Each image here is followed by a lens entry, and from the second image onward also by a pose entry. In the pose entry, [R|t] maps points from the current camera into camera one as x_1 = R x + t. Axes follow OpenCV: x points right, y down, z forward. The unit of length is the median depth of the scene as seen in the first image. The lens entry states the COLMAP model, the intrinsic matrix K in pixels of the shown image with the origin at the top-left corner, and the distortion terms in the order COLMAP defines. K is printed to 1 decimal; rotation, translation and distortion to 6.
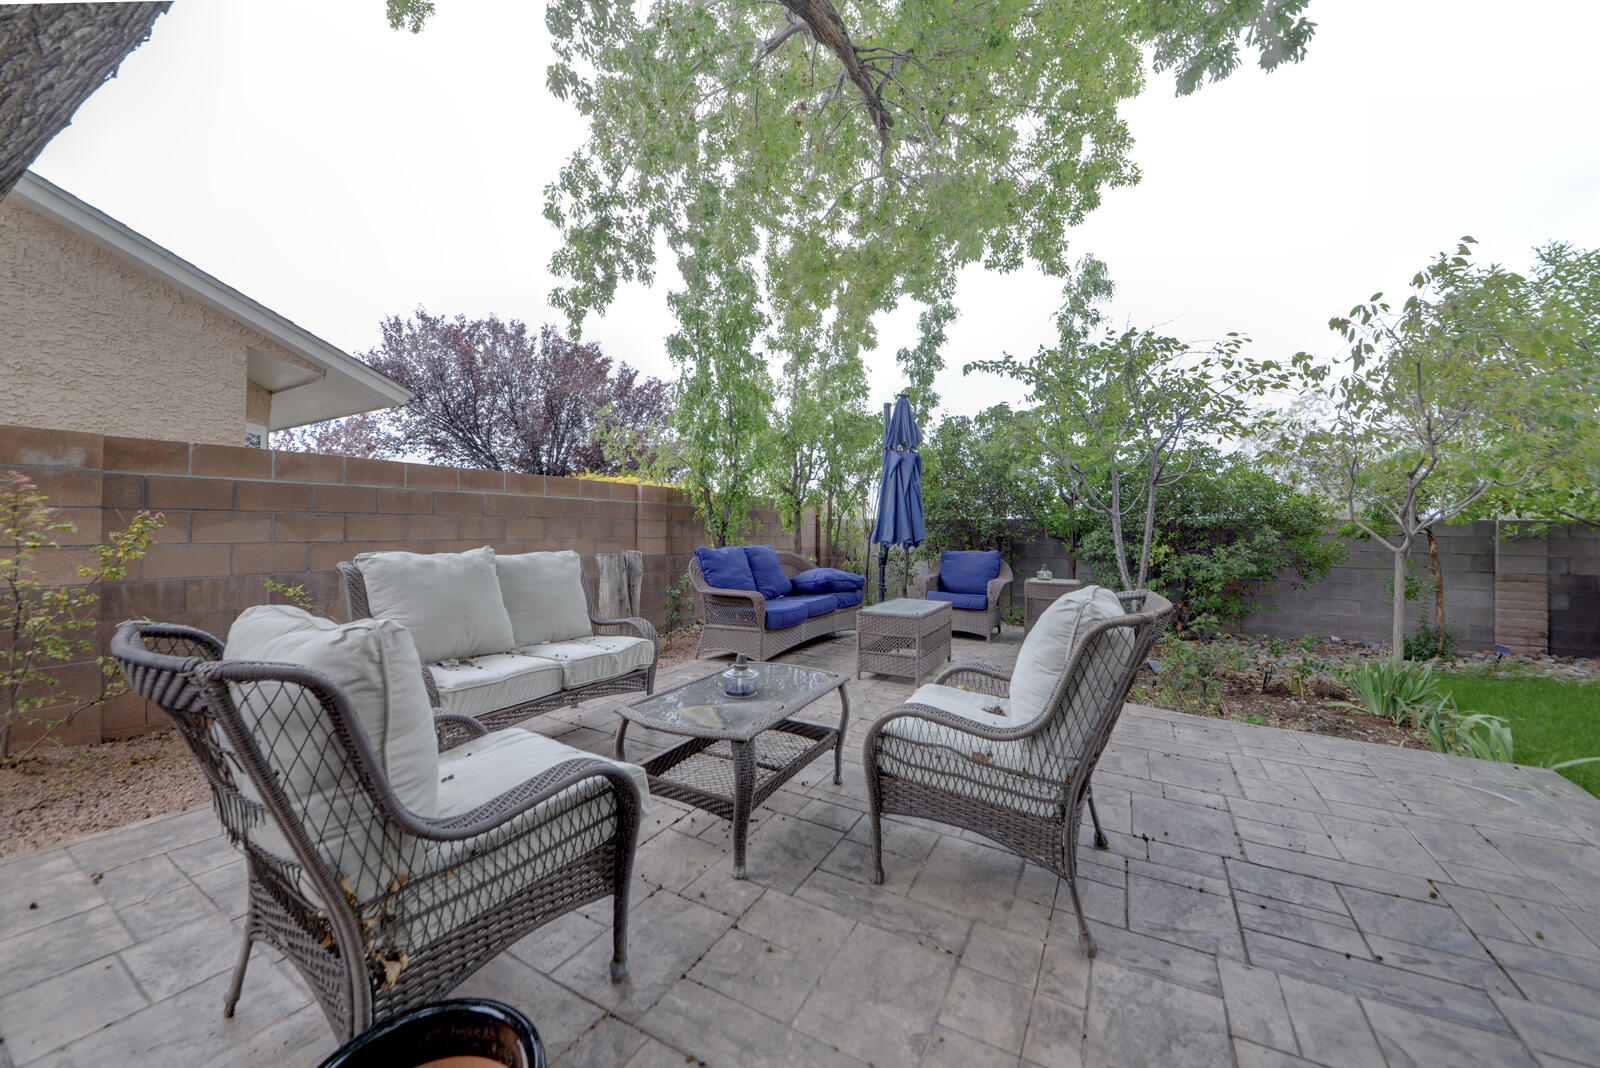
lens RADIAL K [[582.5, 0, 792.4], [0, 582.5, 522.9], [0, 0, 1]] dist [0.012826, -0.015424]
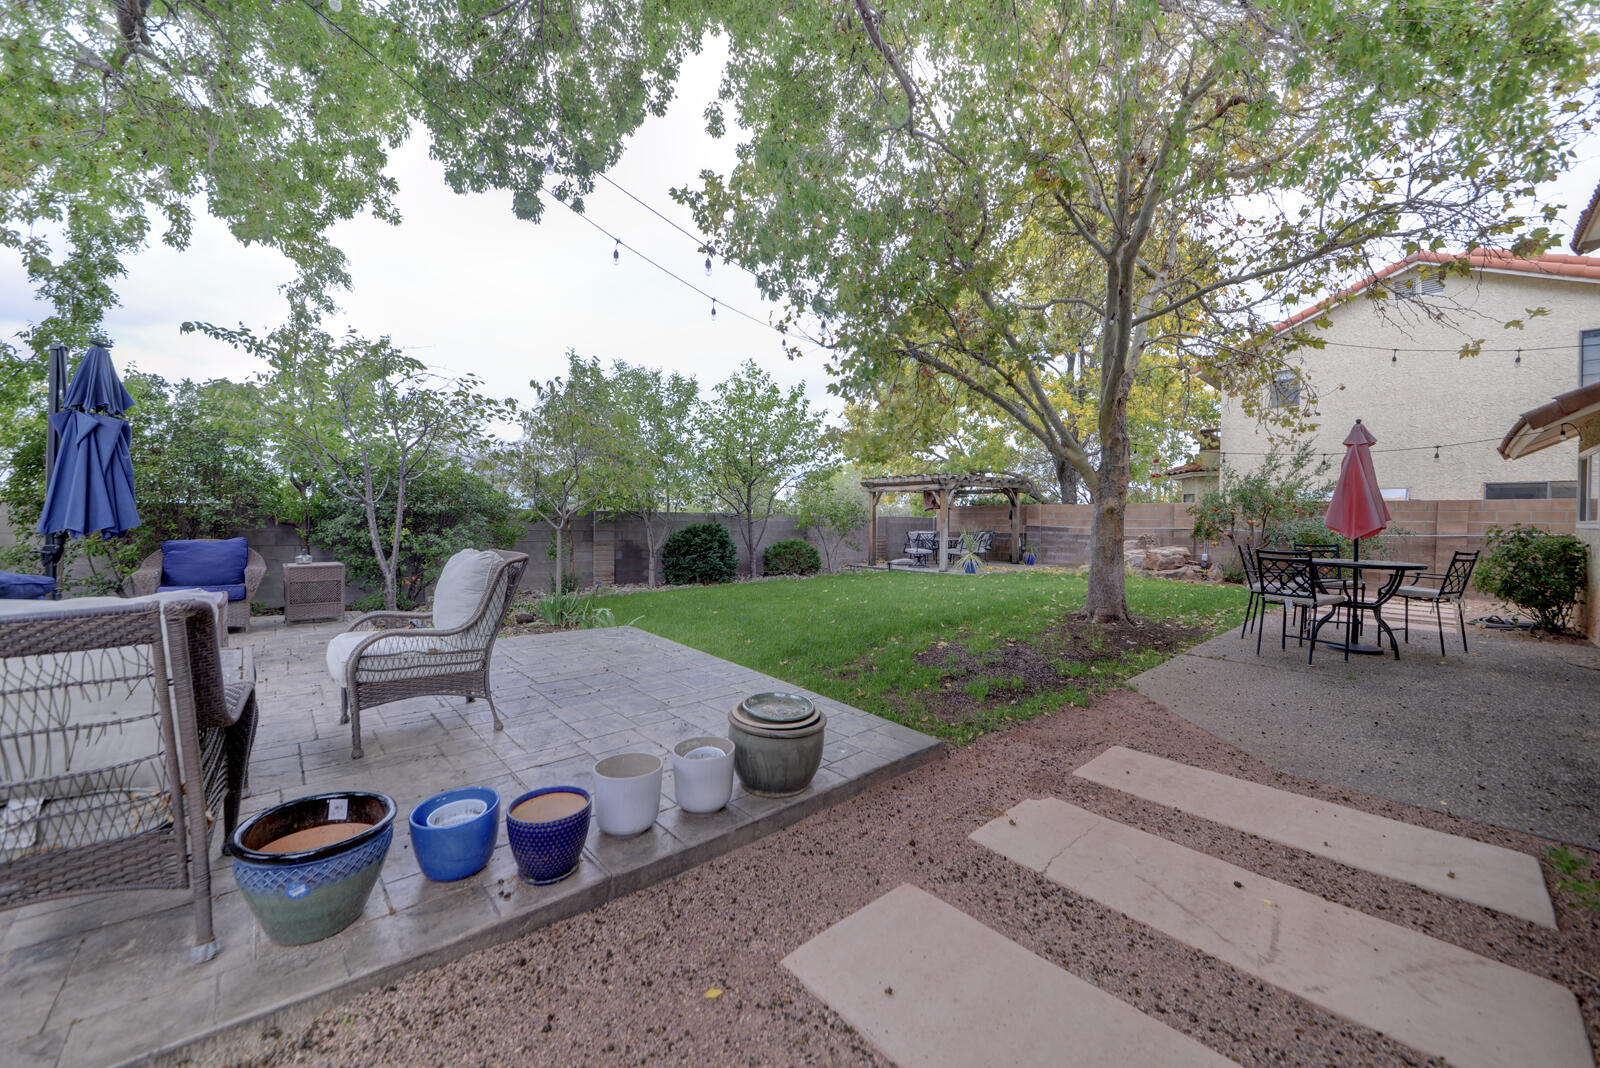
lens RADIAL K [[582.5, 0, 792.4], [0, 582.5, 522.9], [0, 0, 1]] dist [0.012826, -0.015424]
pose [[0.316093, -0.008318, 0.948692, -0.262092], [-0.014346, 0.999805, 0.013546, -0.000919], [-0.948620, -0.017892, 0.315912, -0.138213]]
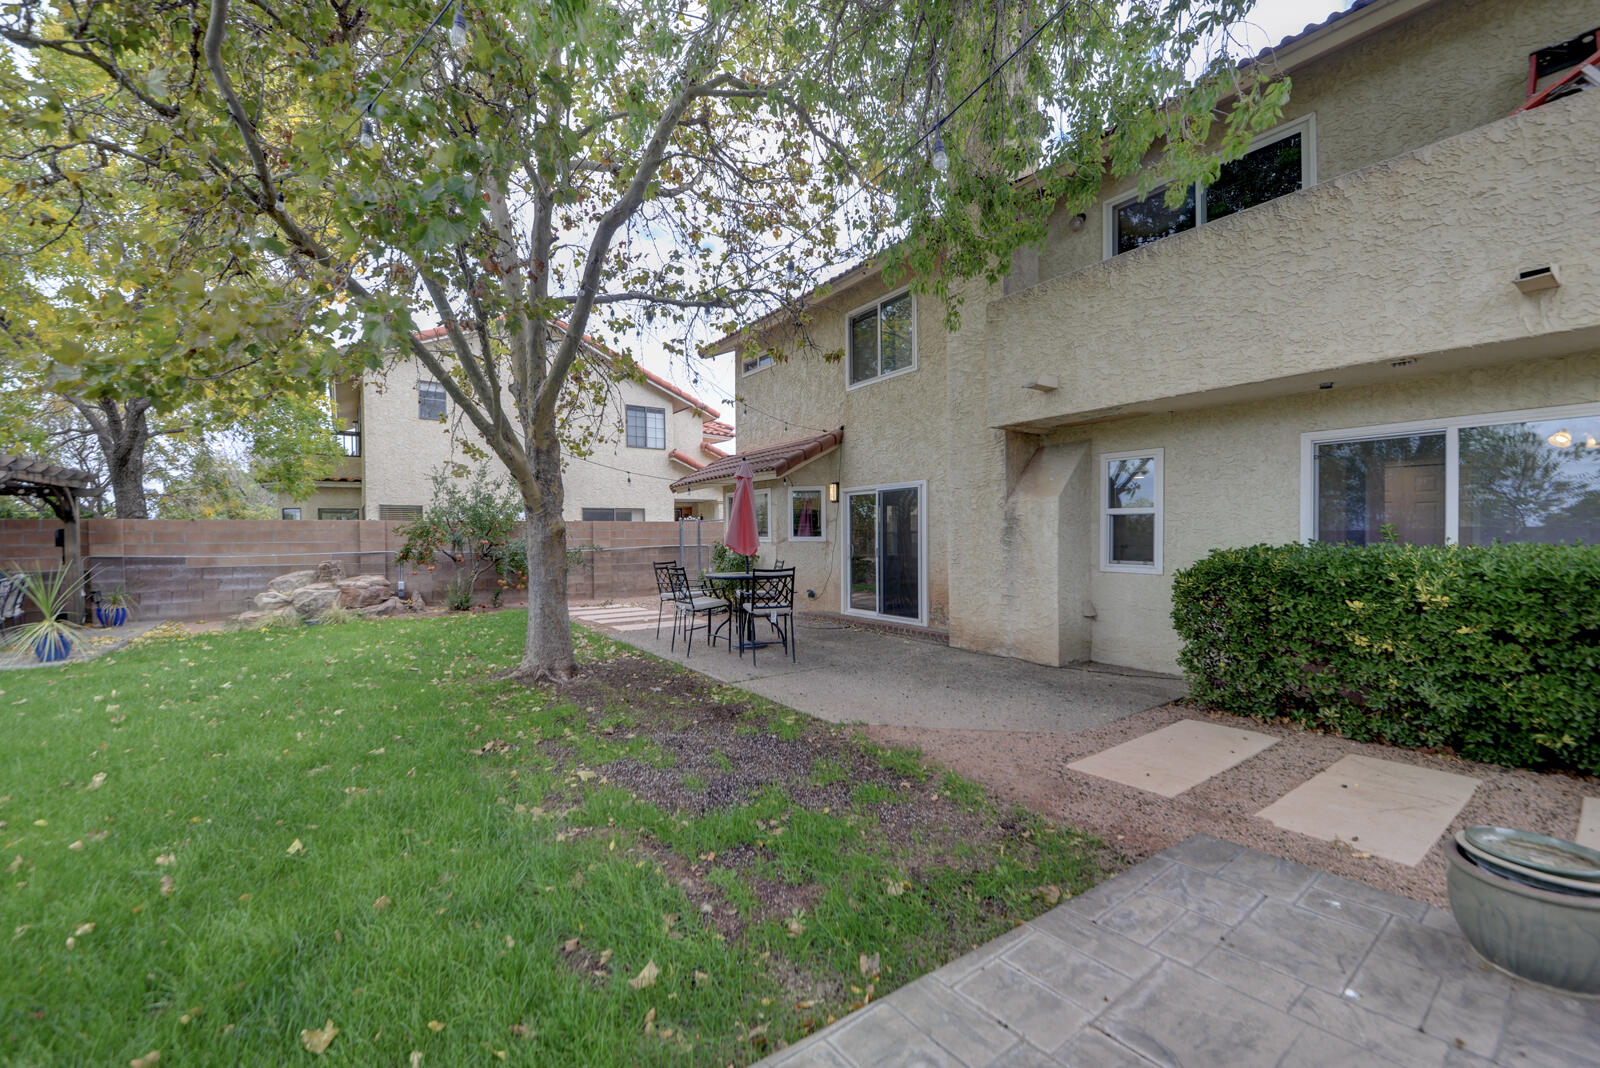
lens RADIAL K [[630.2, 0, 796.7], [0, 630.2, 531.4], [0, 0, 1]] dist [0.032319, -0.032776]
pose [[-0.919515, 0.006829, 0.392996, 0.305060], [0.002735, 0.999936, -0.010976, -0.008157], [-0.393046, -0.009017, -0.919475, 0.370884]]
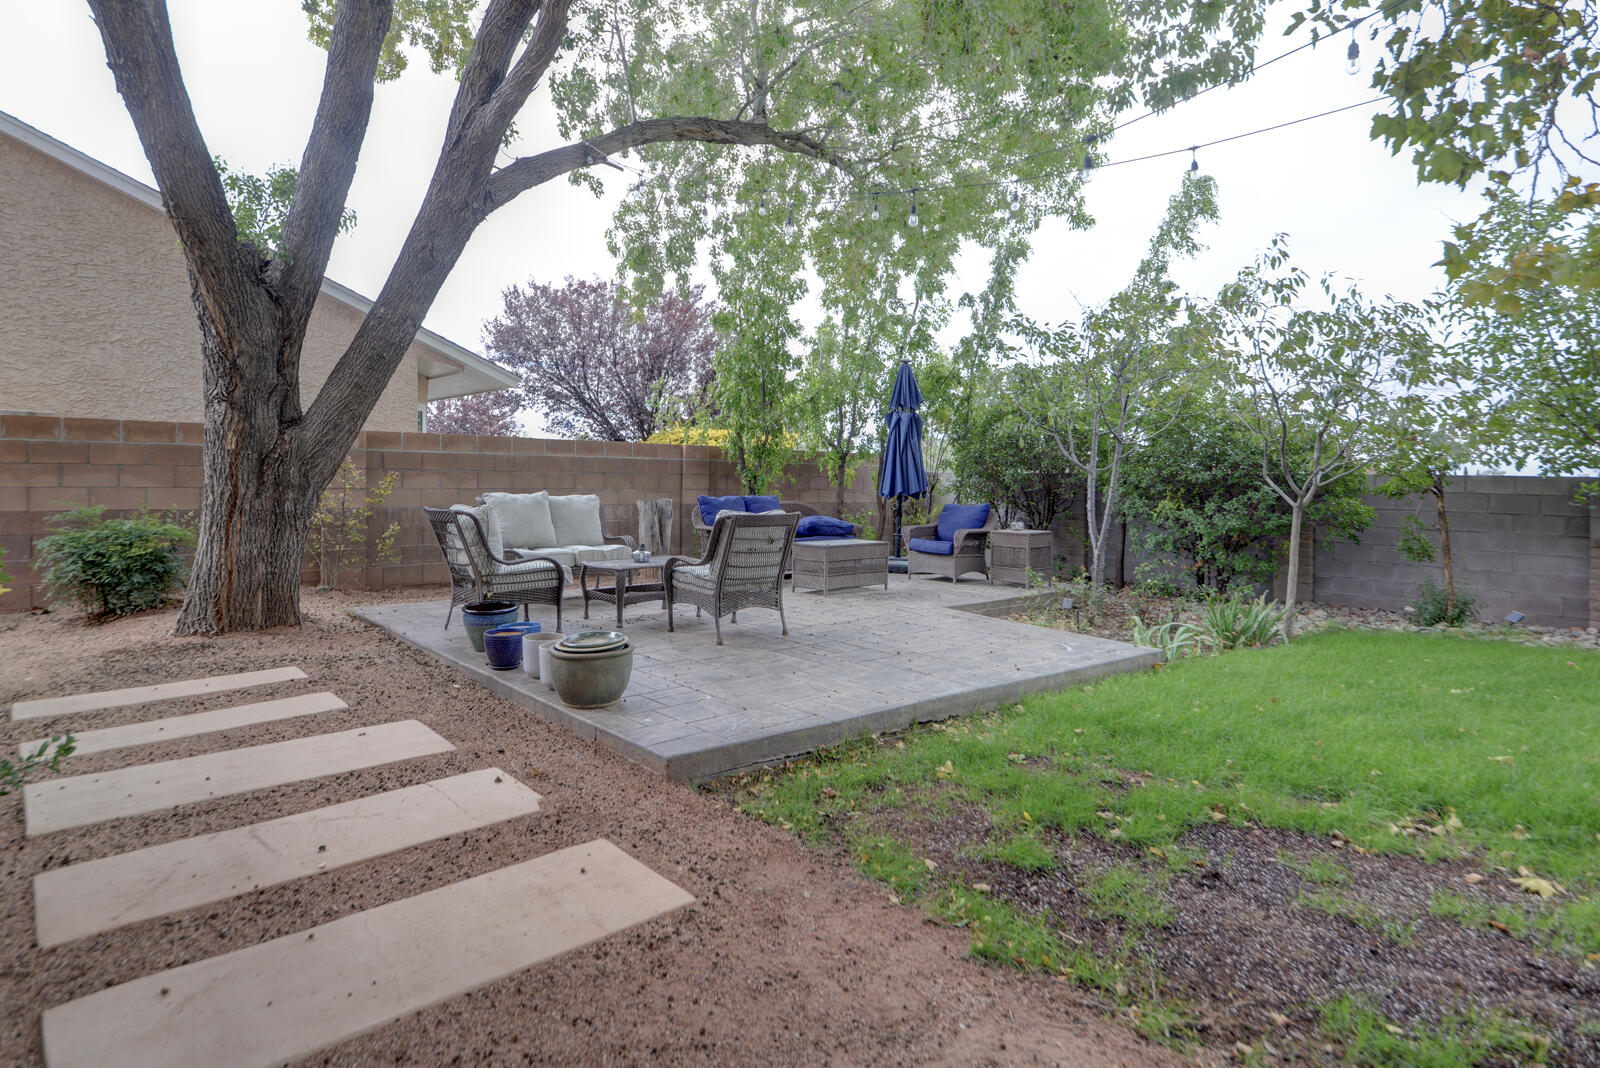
lens RADIAL K [[850.0, 0, 761.2], [0, 850.0, 510.2], [0, 0, 1]] dist [0.003708, 0.000349]
pose [[0.945361, 0.016045, -0.325630, 0.469122], [-0.002352, 0.999098, 0.042399, -0.005872], [0.326017, -0.039316, 0.944546, -0.614030]]
